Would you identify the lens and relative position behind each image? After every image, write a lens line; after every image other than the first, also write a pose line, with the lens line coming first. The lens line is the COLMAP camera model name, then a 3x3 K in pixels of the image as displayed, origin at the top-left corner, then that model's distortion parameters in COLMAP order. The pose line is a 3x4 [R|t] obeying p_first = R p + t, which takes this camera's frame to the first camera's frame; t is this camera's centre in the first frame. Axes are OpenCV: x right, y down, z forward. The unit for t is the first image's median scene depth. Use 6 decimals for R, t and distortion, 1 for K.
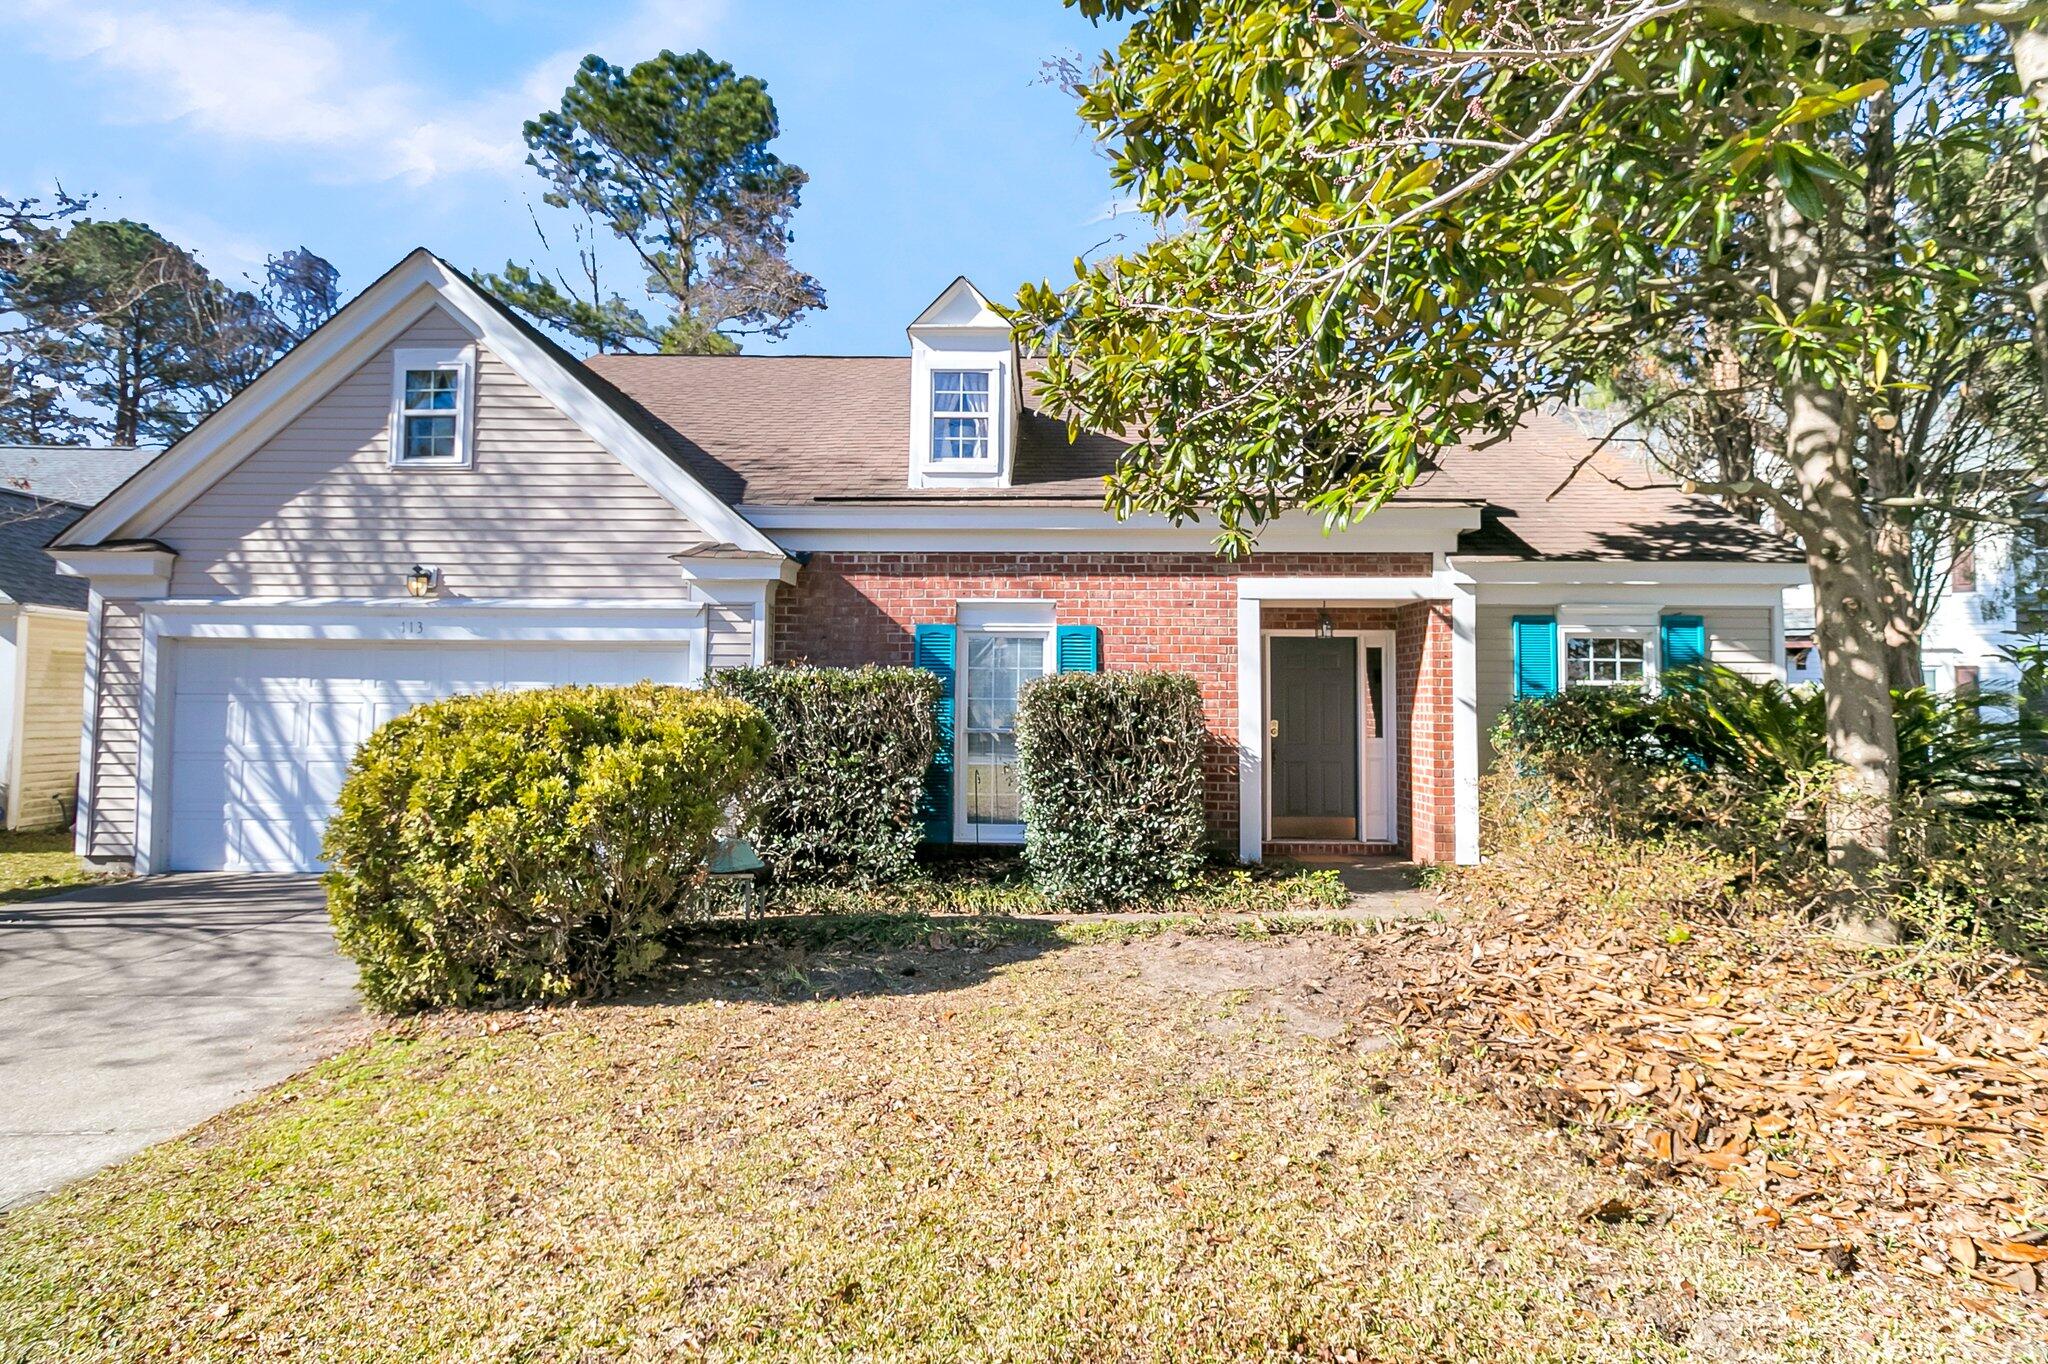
lens RADIAL K [[984.2, 0, 1023.5], [0, 984.2, 672.3], [0, 0, 1]] dist [0.006346, -0.001252]
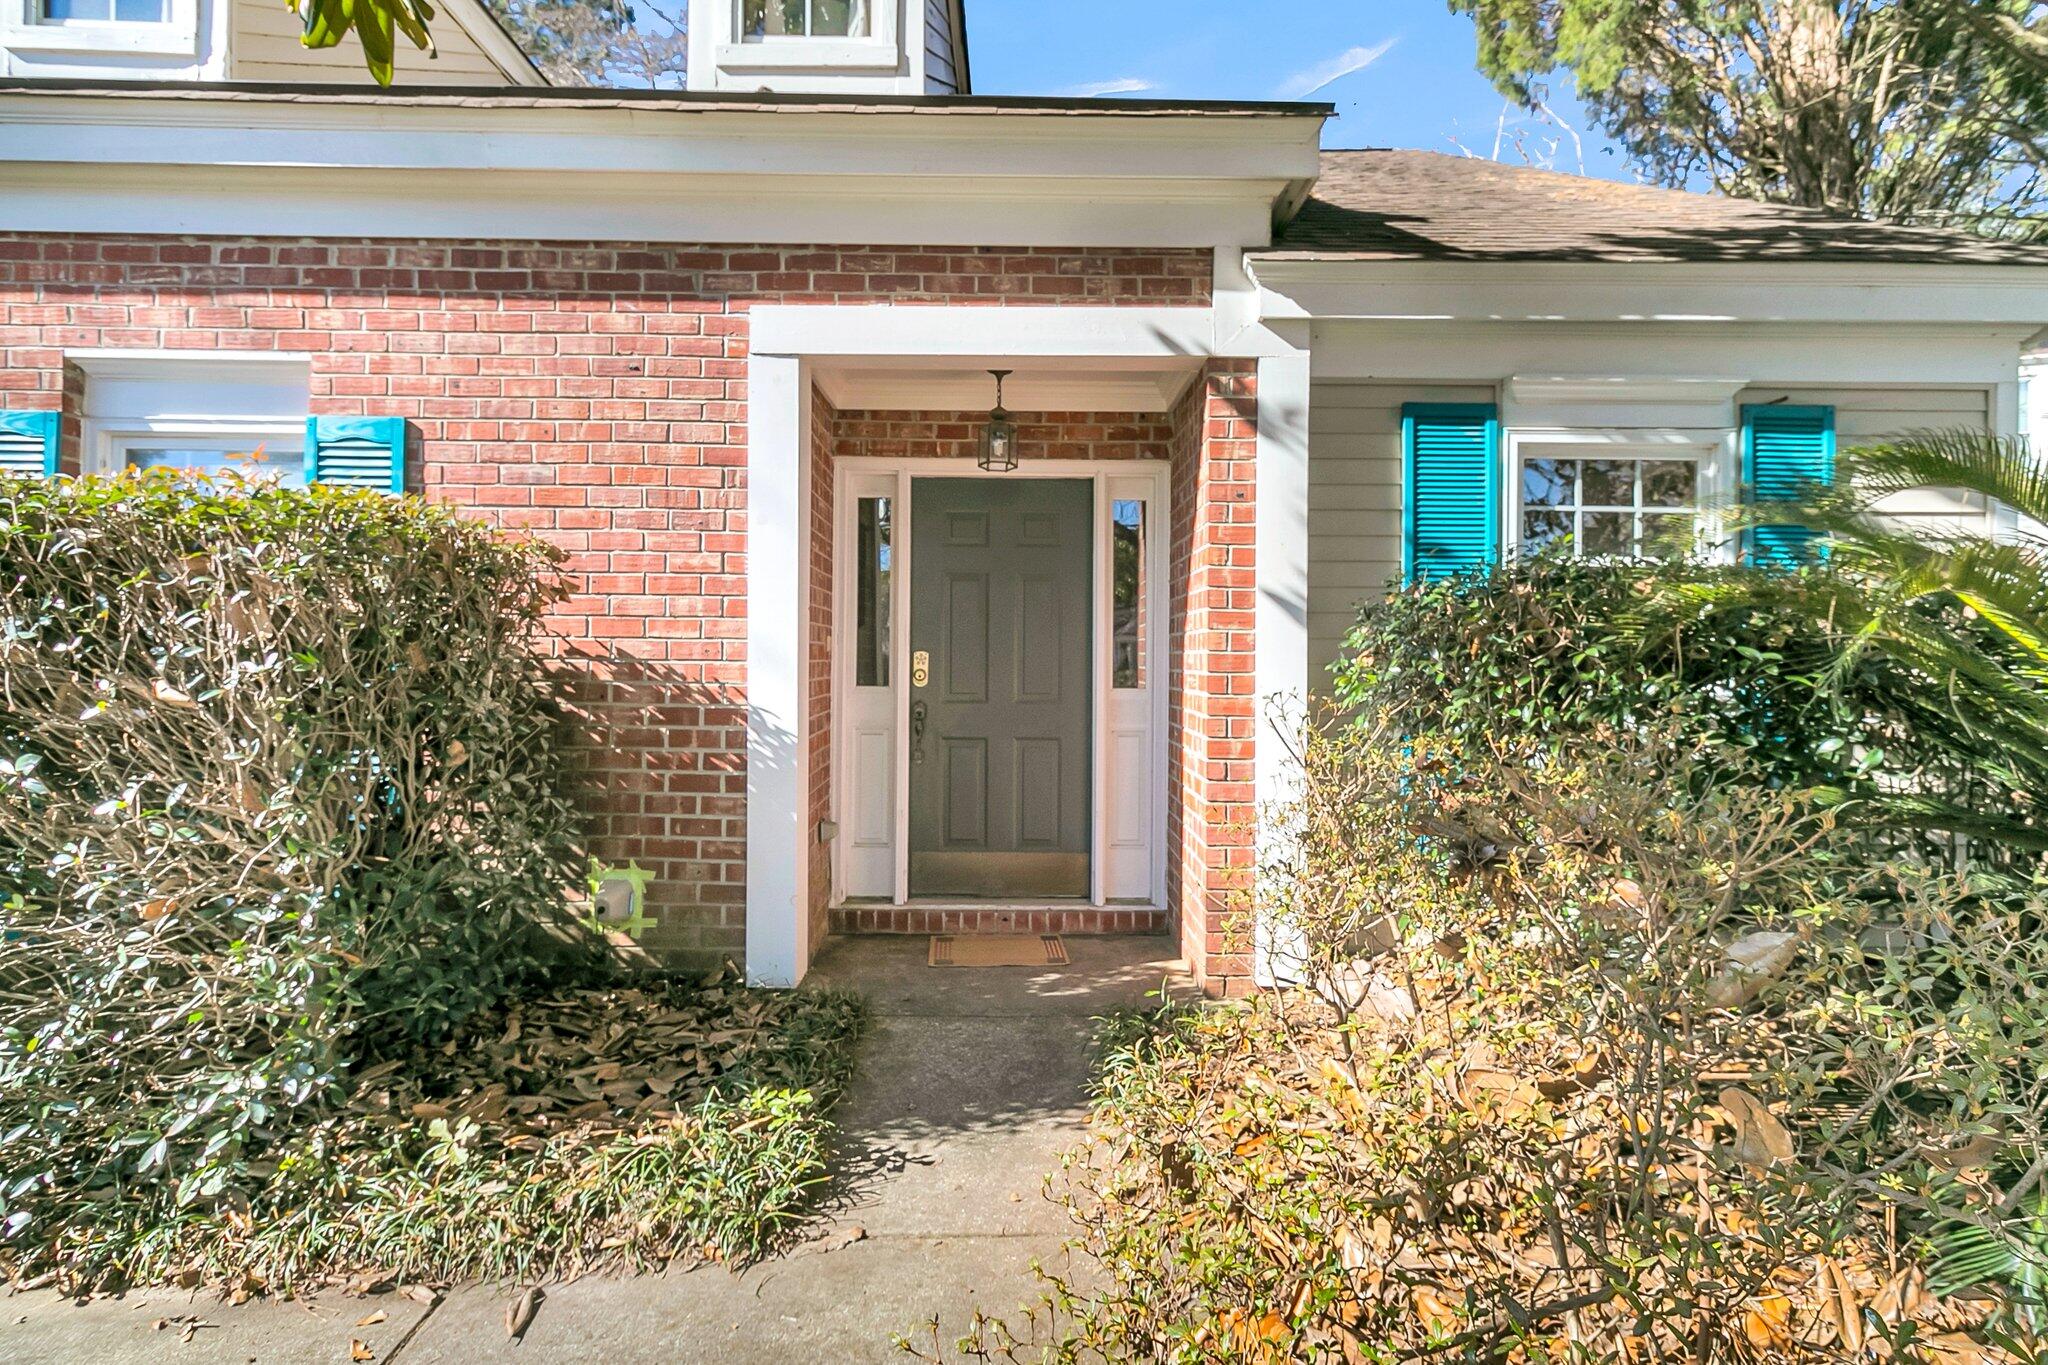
lens RADIAL K [[984.2, 0, 1027.9], [0, 984.2, 669.4], [0, 0, 1]] dist [0.006346, -0.001252]
pose [[0.999686, 0.001242, 0.025036, 0.330368], [-0.002311, 0.999084, 0.042733, 0.040950], [-0.024960, -0.042777, 0.998773, 0.582612]]
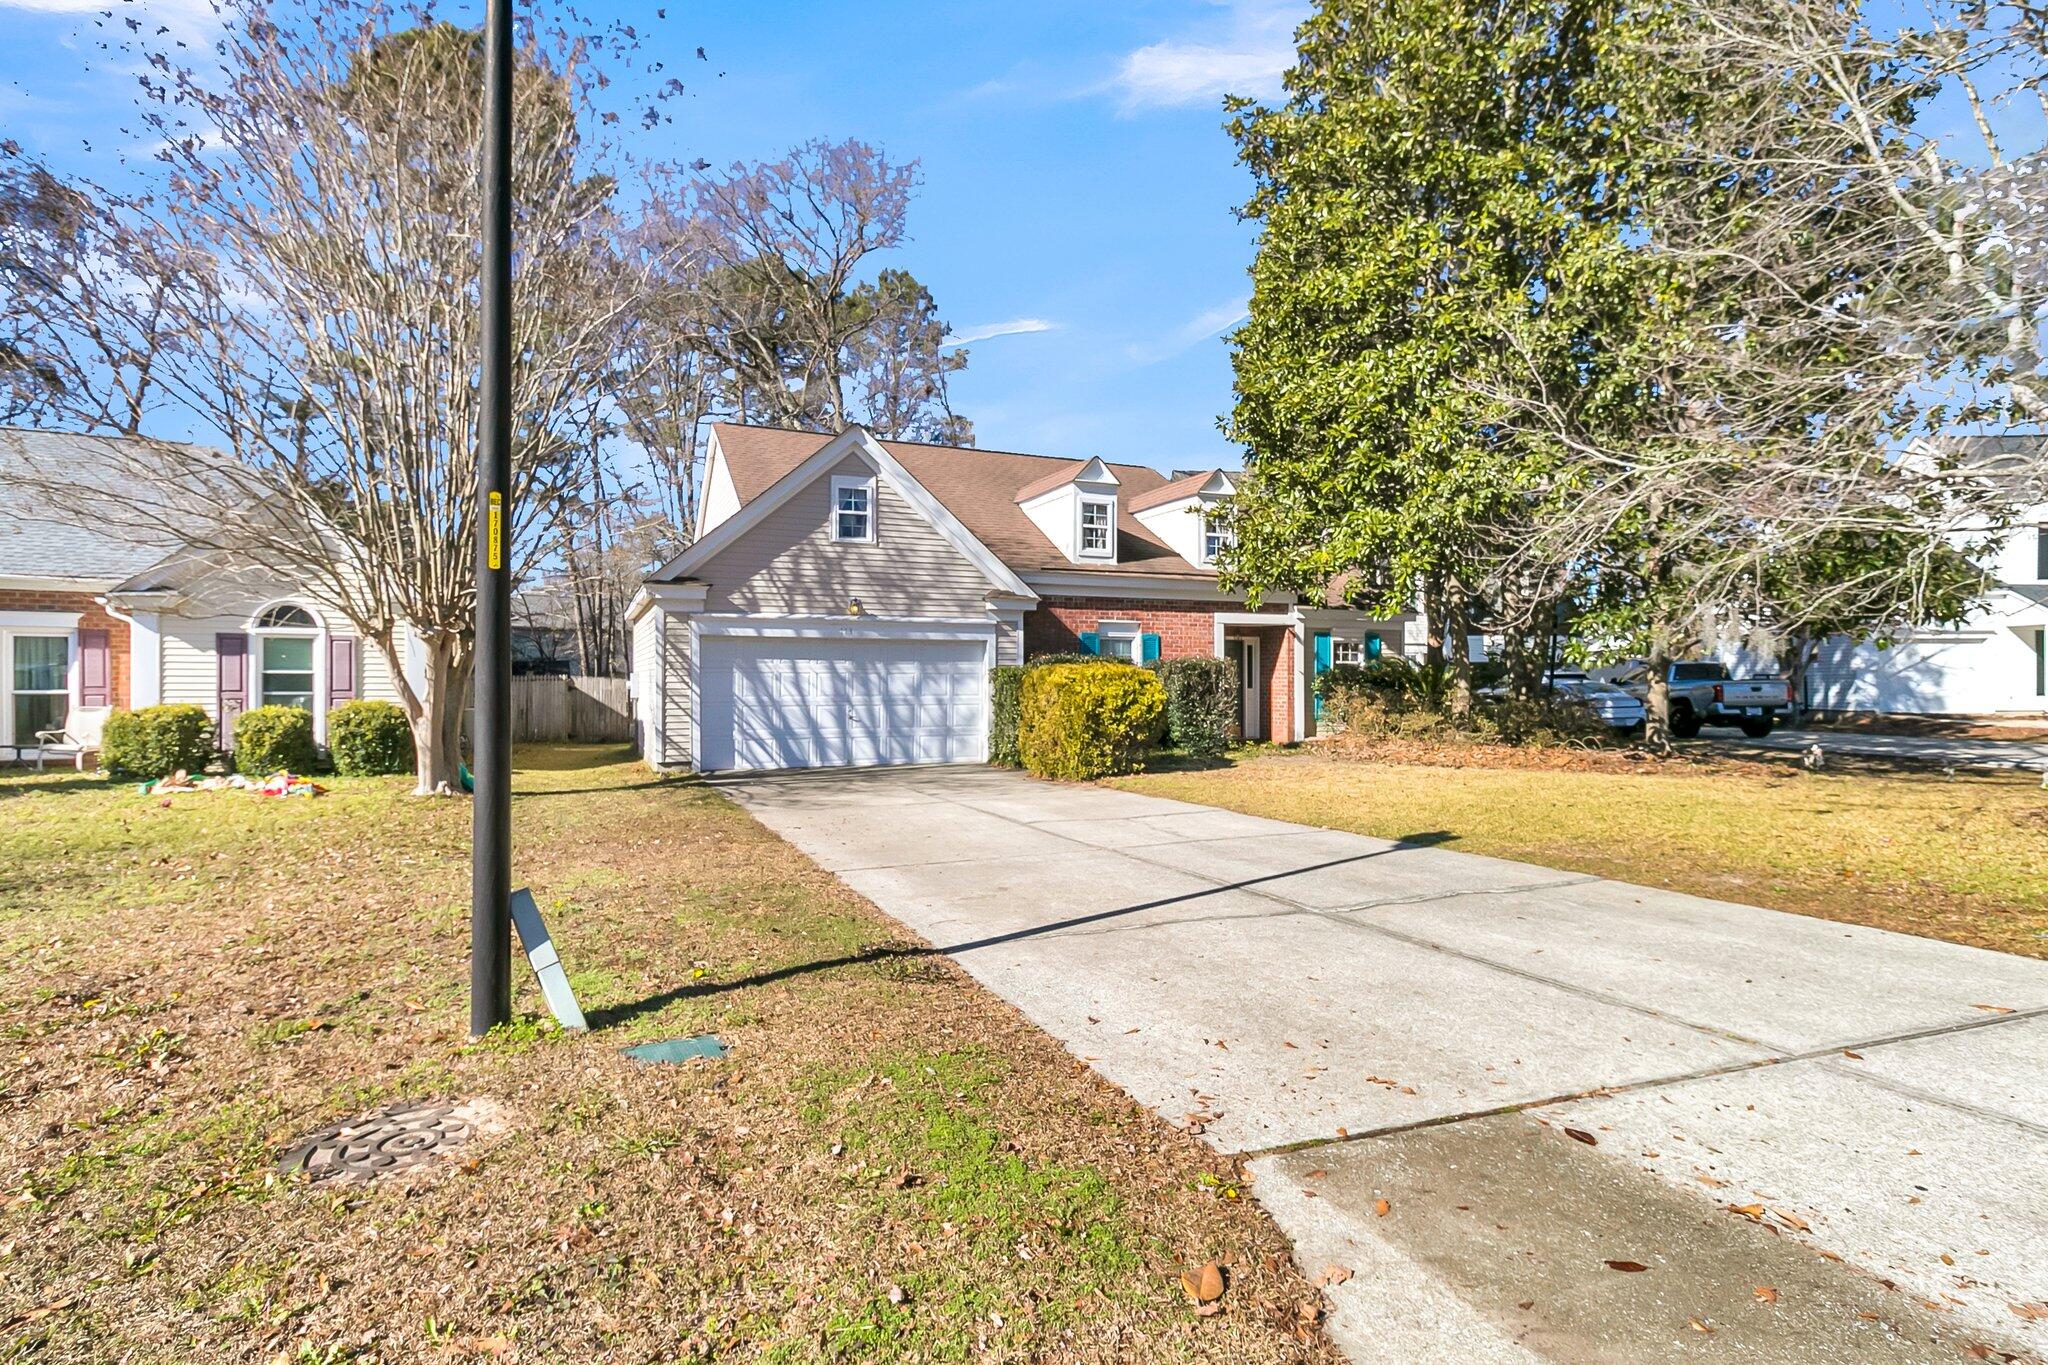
lens RADIAL K [[984.2, 0, 1037.0], [0, 984.2, 700.2], [0, 0, 1]] dist [0.006346, -0.001252]
pose [[0.906282, -0.015687, 0.422383, -1.057321], [-0.006621, 0.998662, 0.051297, -0.013983], [-0.422622, -0.049286, 0.904965, -0.795880]]
